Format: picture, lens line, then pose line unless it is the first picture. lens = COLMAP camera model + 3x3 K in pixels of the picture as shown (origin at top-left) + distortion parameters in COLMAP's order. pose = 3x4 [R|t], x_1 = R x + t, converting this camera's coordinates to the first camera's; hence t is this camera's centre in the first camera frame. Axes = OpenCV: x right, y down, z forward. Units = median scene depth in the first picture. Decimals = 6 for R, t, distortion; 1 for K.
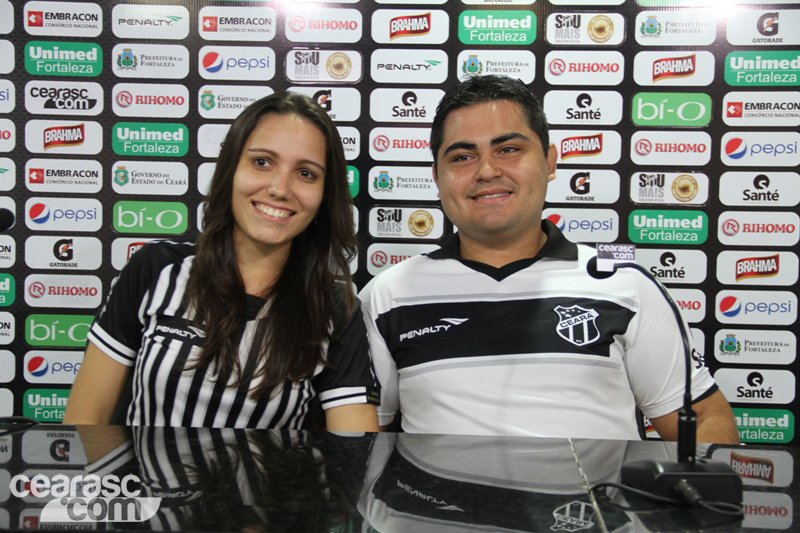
lens RADIAL K [[1281.7, 0, 395.6], [0, 1281.7, 262.8], [0, 0, 1]] dist [0.194815, 0.000000]
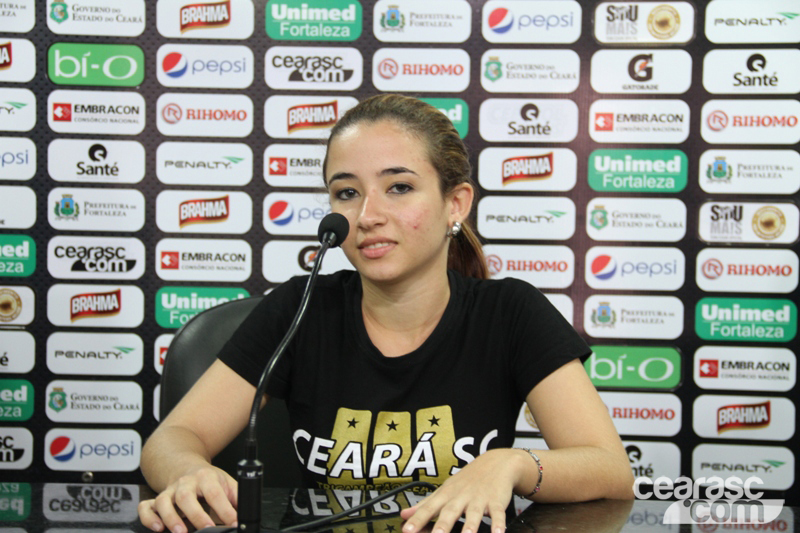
lens RADIAL K [[1606.2, 0, 399.3], [0, 1606.2, 268.7], [0, 0, 1]] dist [0.297981, 0.000000]
pose [[0.999989, -0.002123, -0.004197, -0.199864], [0.002125, 0.999998, 0.000569, -0.004263], [0.004195, -0.000578, 0.999991, 0.010307]]
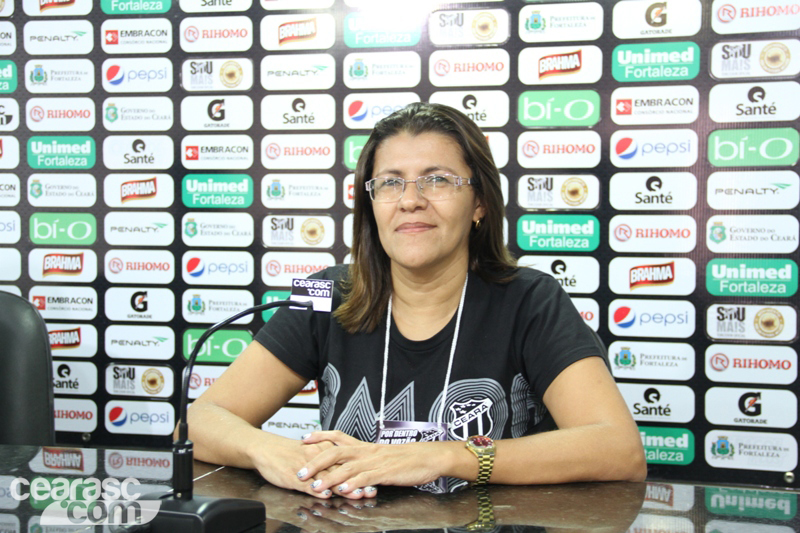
lens RADIAL K [[1377.1, 0, 391.8], [0, 1377.1, 280.9], [0, 0, 1]] dist [0.202761, 0.000000]
pose [[0.971026, -0.002667, -0.238960, 0.330379], [0.002808, 0.999996, 0.000251, 0.006566], [0.238958, -0.000915, 0.971029, -0.009438]]
